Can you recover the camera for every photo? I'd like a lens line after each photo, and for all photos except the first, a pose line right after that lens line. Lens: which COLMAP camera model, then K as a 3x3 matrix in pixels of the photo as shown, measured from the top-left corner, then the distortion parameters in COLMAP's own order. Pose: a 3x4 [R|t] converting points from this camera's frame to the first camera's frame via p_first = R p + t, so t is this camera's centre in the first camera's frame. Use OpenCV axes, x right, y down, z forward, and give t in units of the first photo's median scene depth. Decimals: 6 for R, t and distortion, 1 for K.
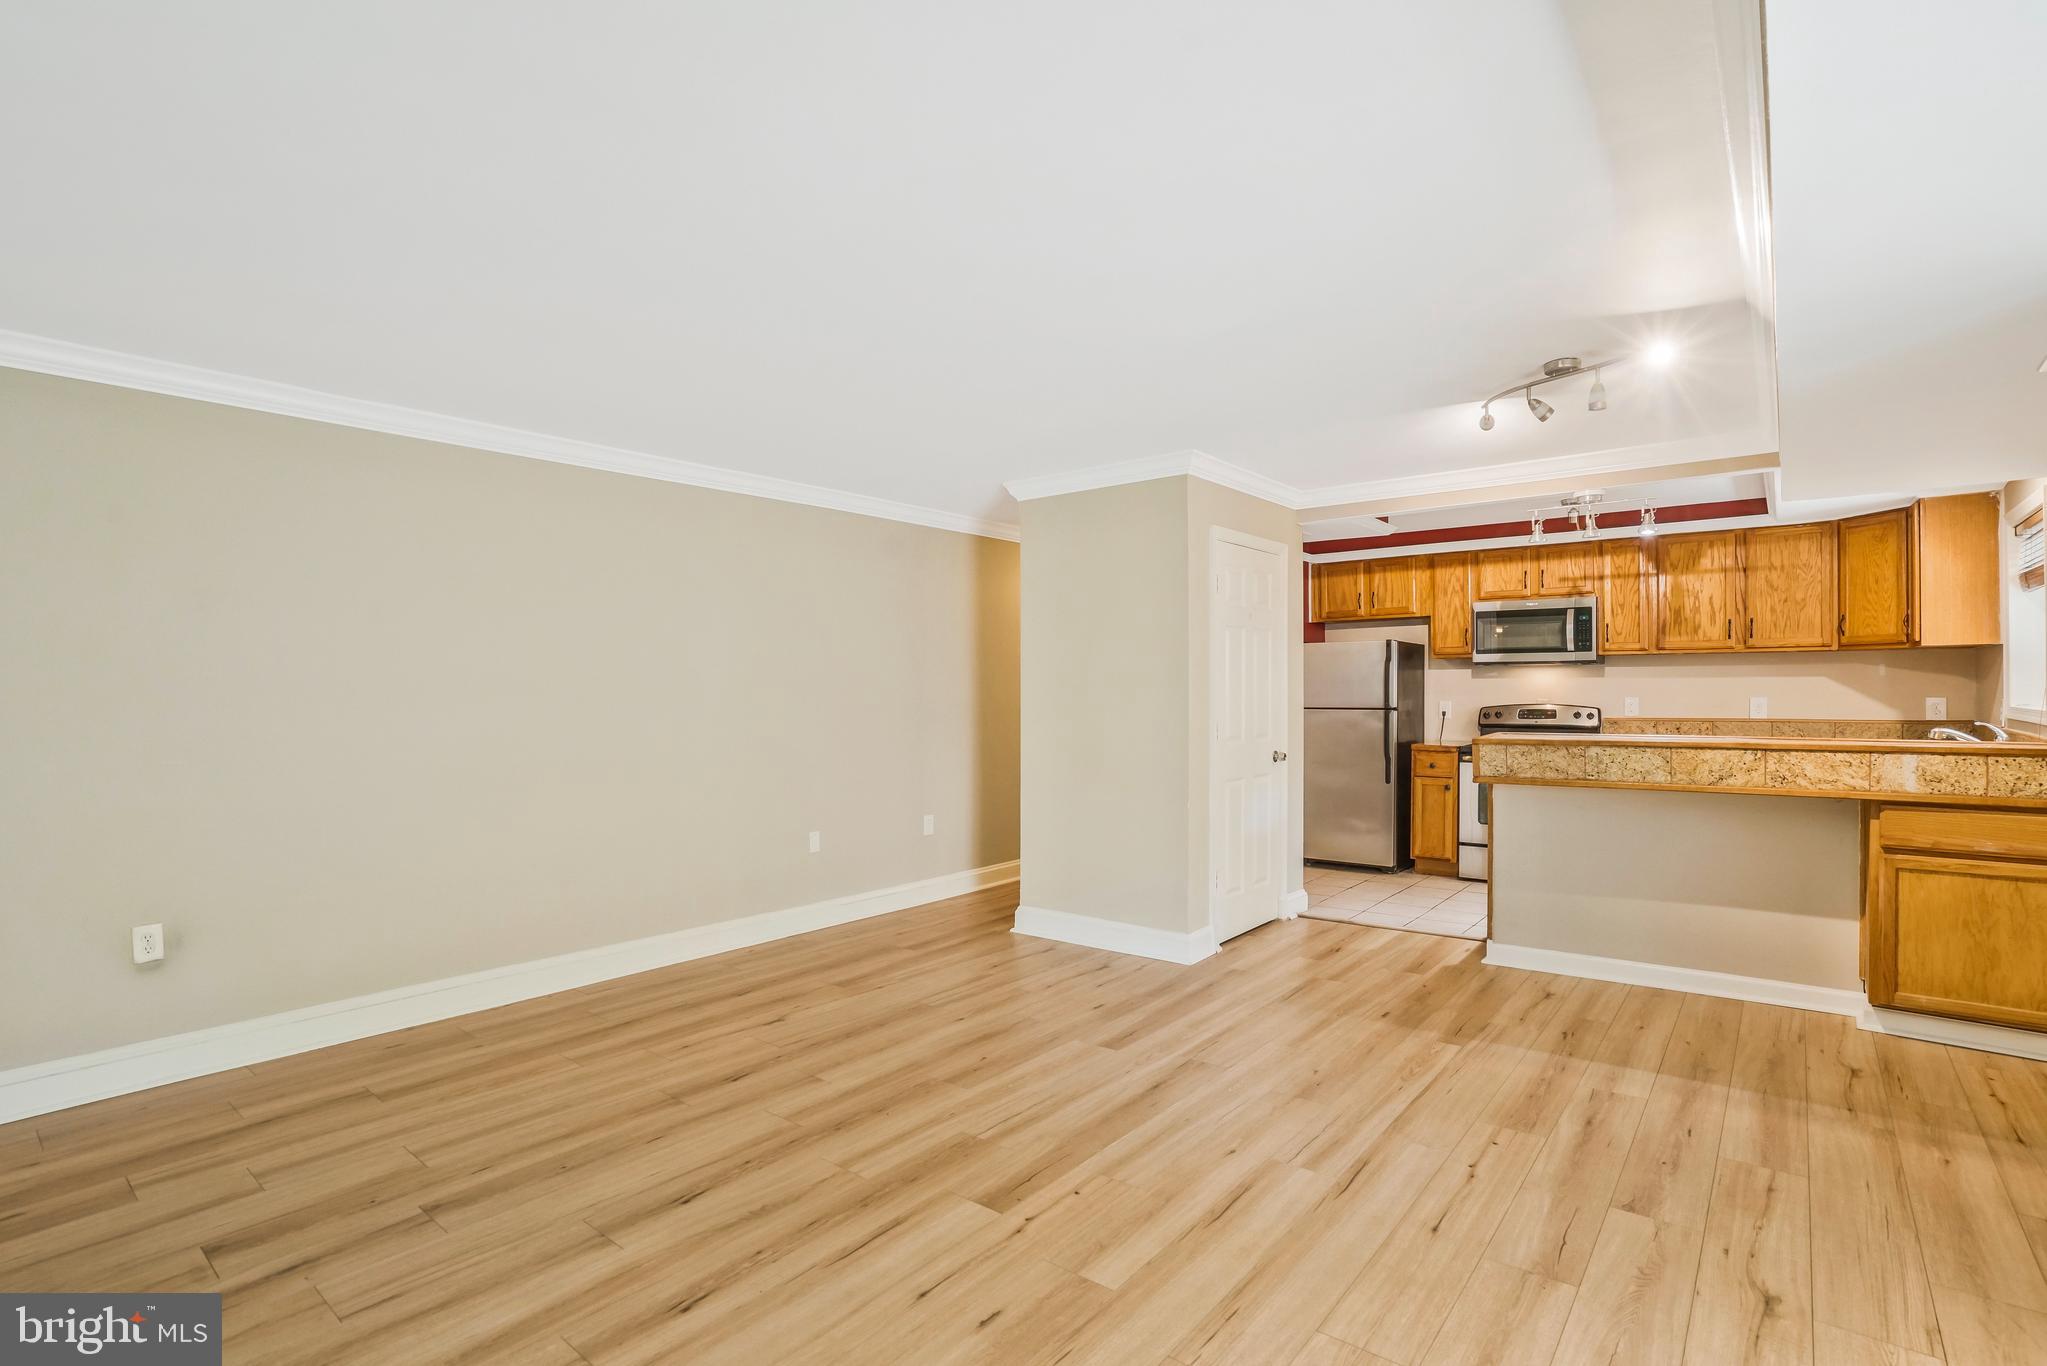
lens RADIAL K [[975.7, 0, 1002.8], [0, 975.7, 701.7], [0, 0, 1]] dist [-0.053936, 0.018844]
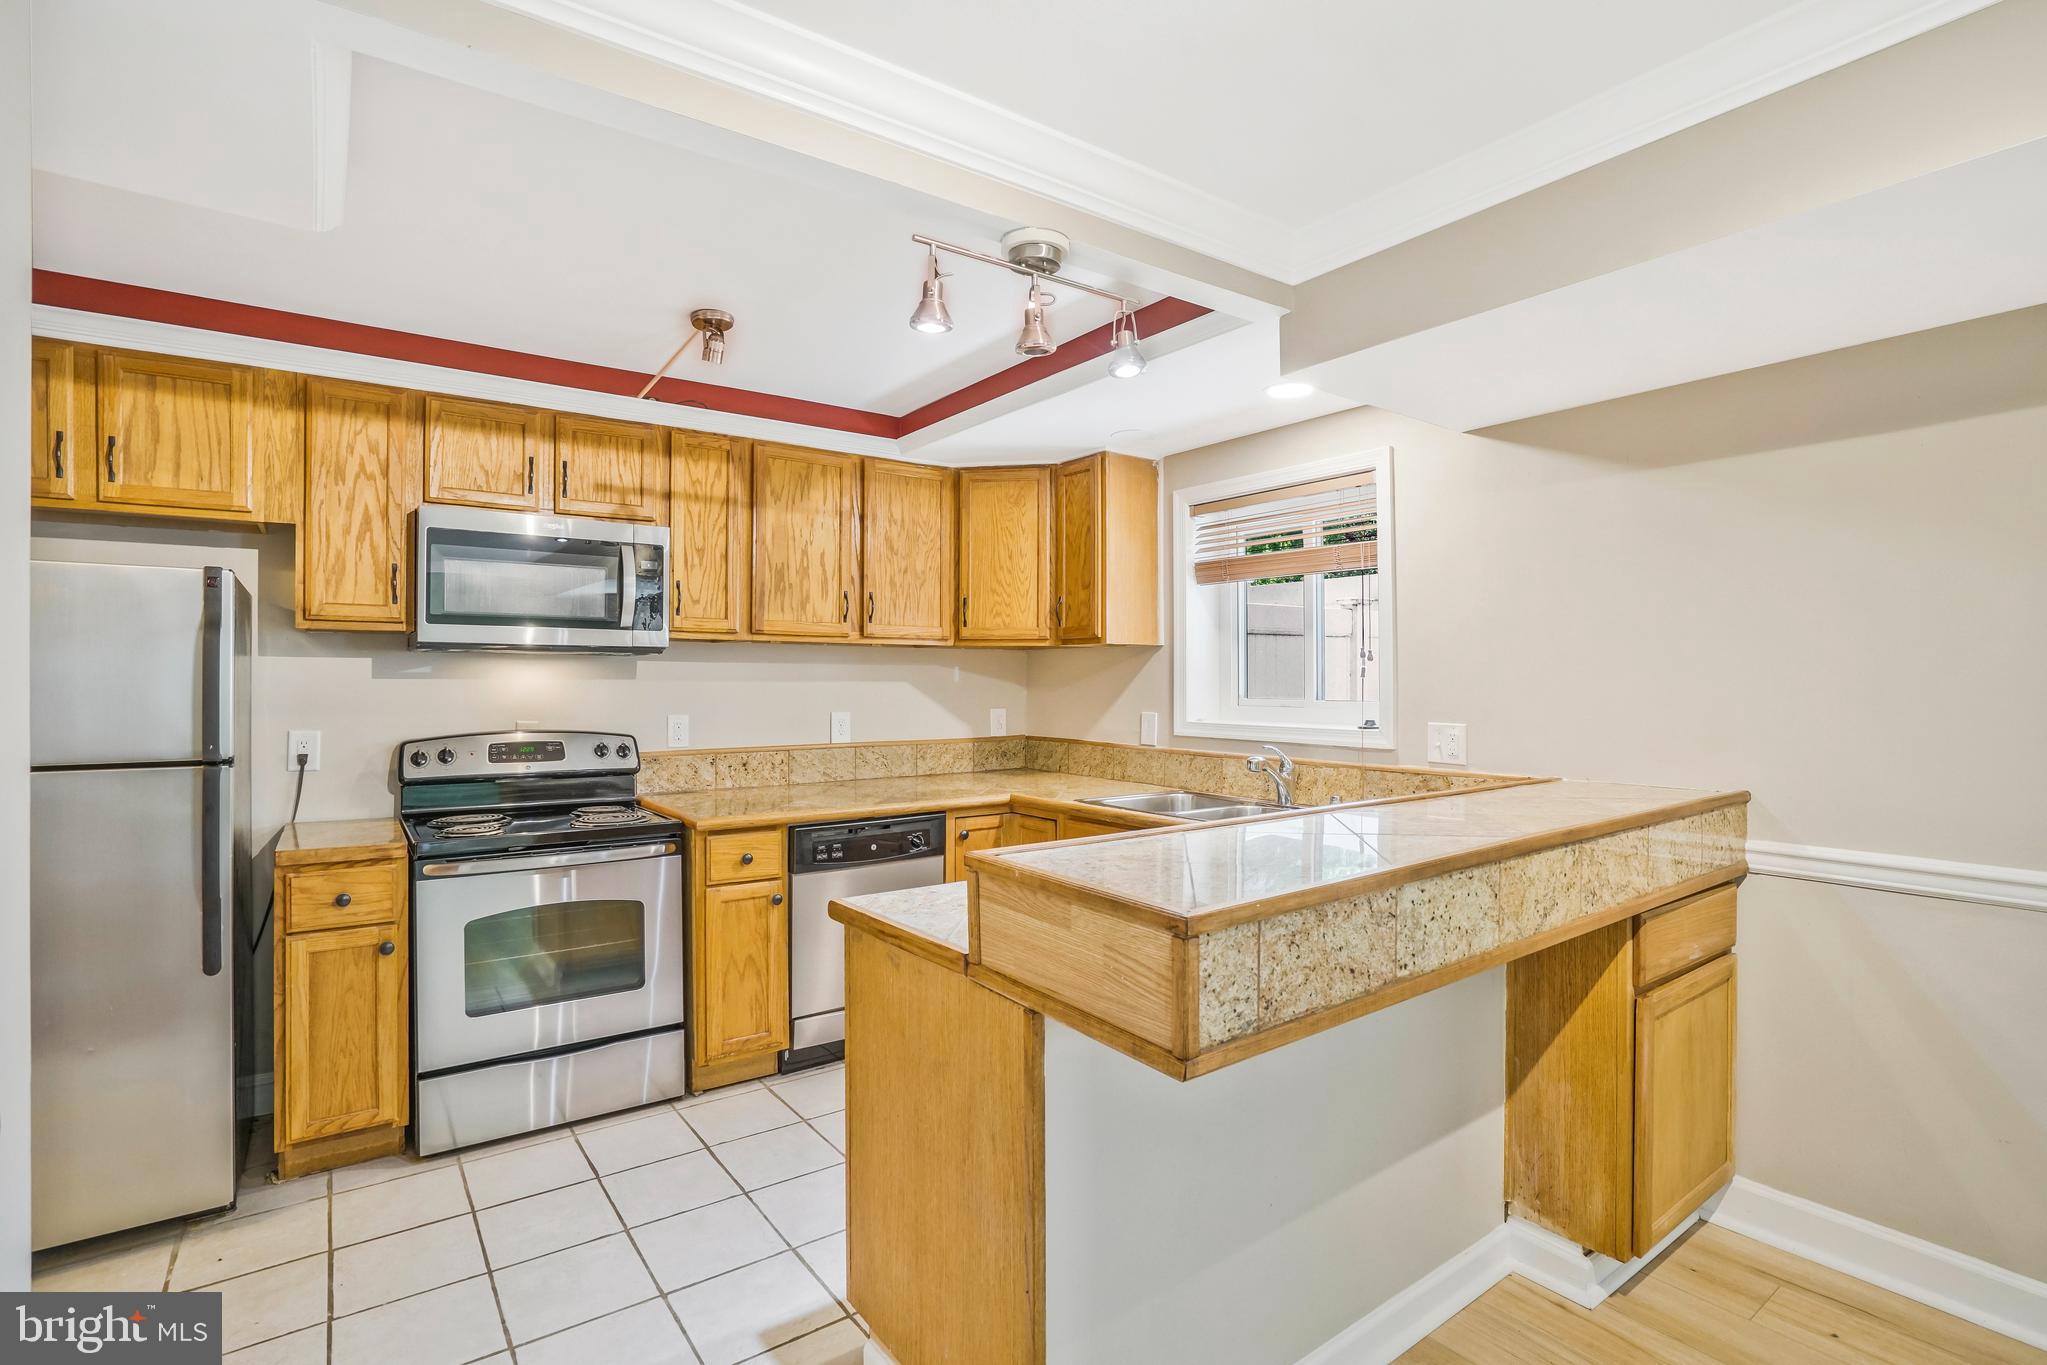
lens RADIAL K [[959.5, 0, 991.8], [0, 959.5, 676.6], [0, 0, 1]] dist [-0.071896, 0.031661]
pose [[0.260769, 0.014231, 0.965296, 0.242210], [0.010651, 0.999788, -0.017617, -0.024576], [-0.965342, 0.014875, 0.260562, 1.060939]]
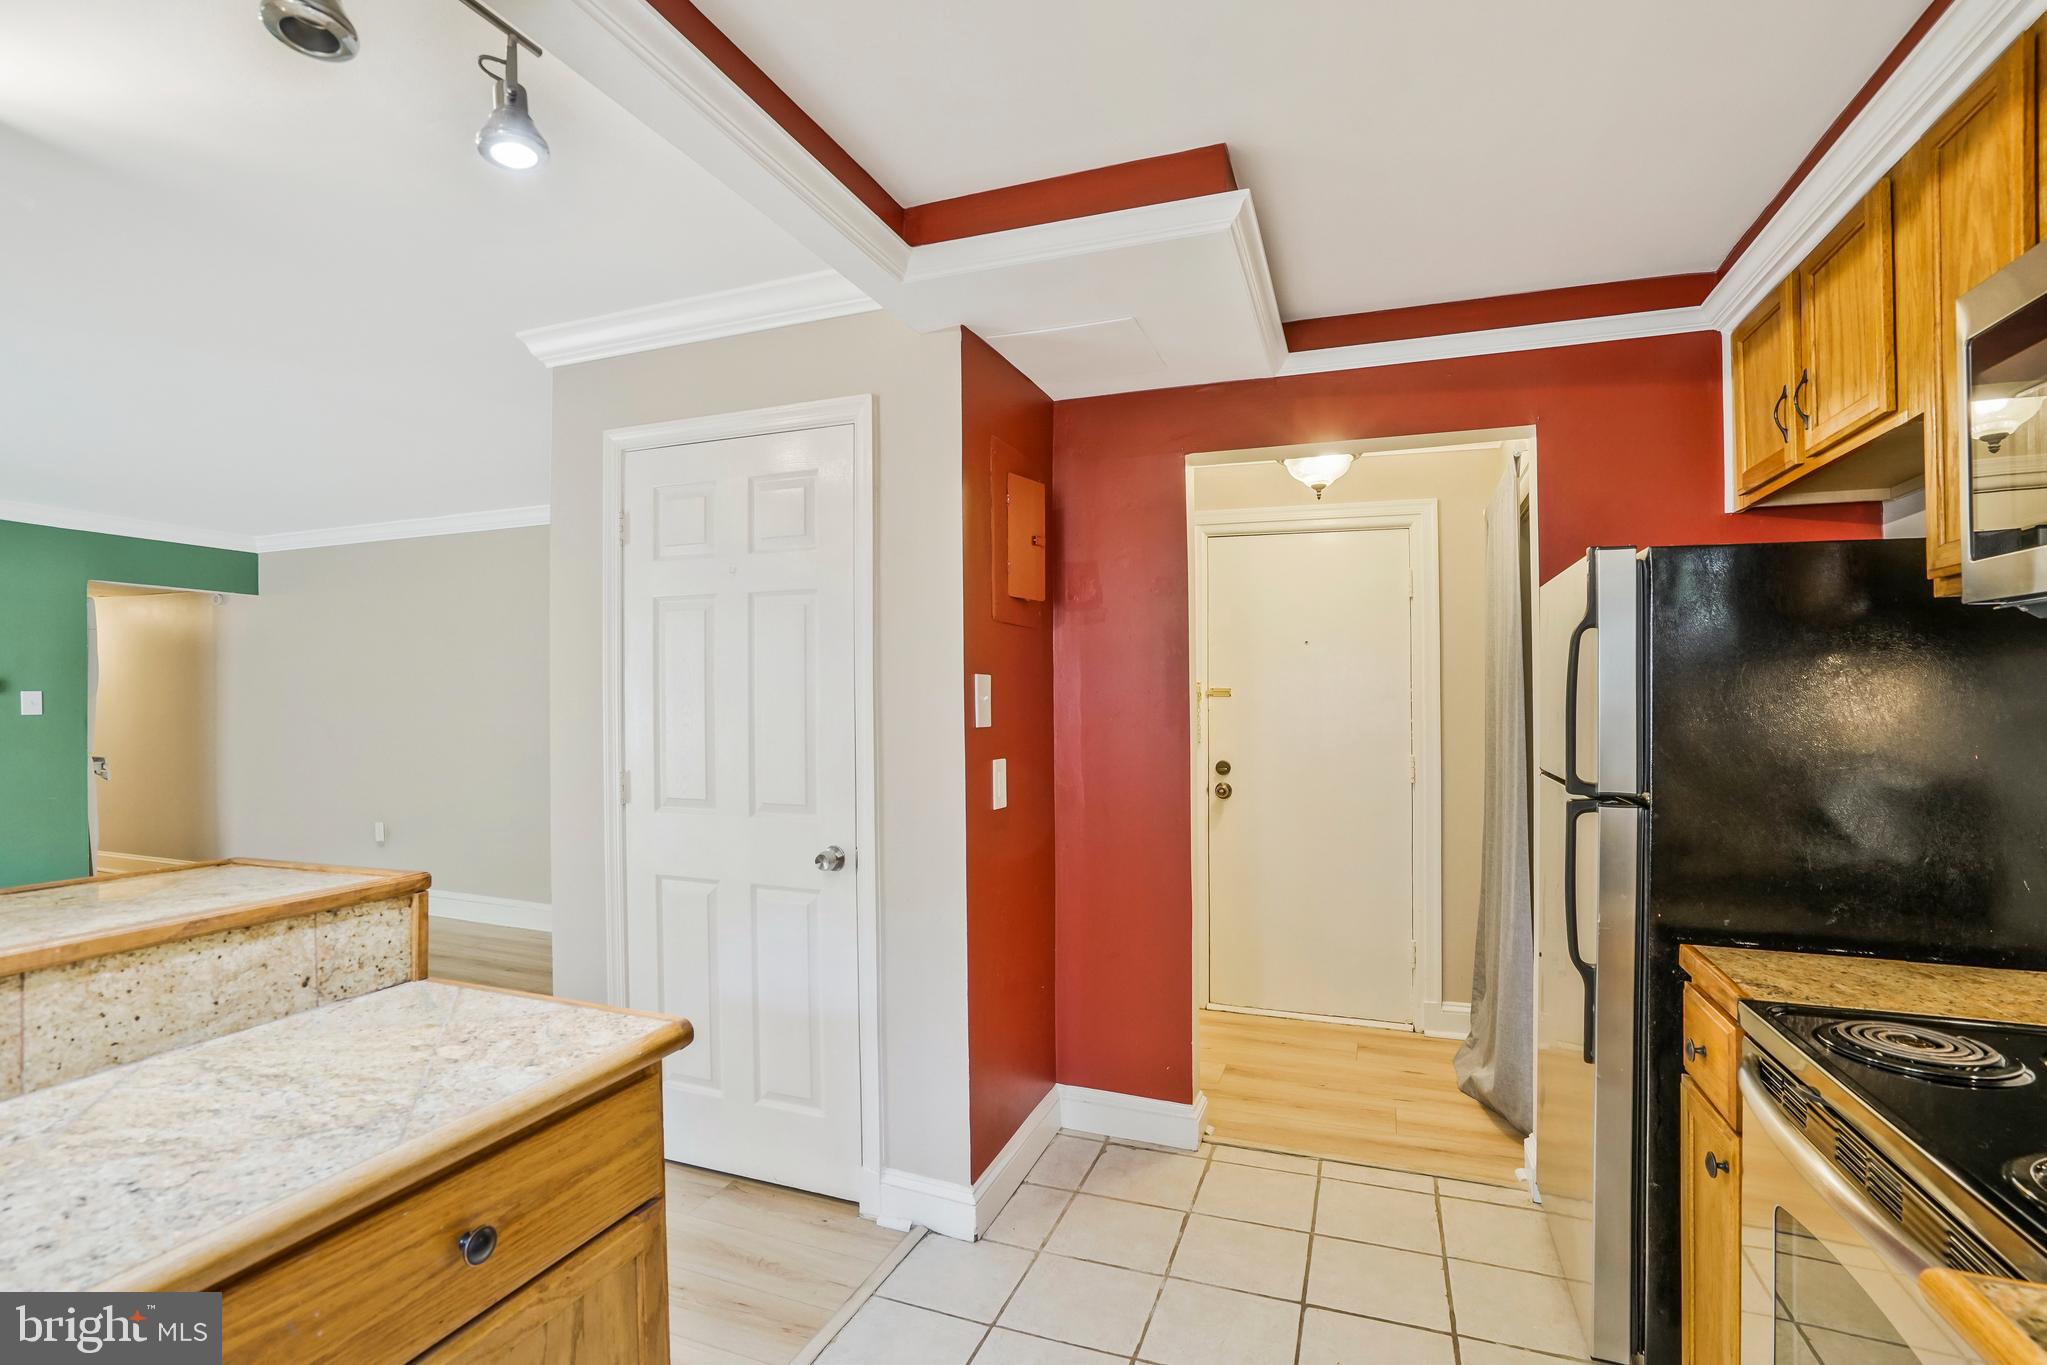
lens RADIAL K [[944.3, 0, 1023.5], [0, 944.3, 682.5], [0, 0, 1]] dist [-0.031218, 0.000251]
pose [[0.321885, -0.002105, -0.946776, 0.992476], [-0.014954, 0.999861, -0.007307, -0.034112], [0.946661, 0.016510, 0.321809, 1.265311]]
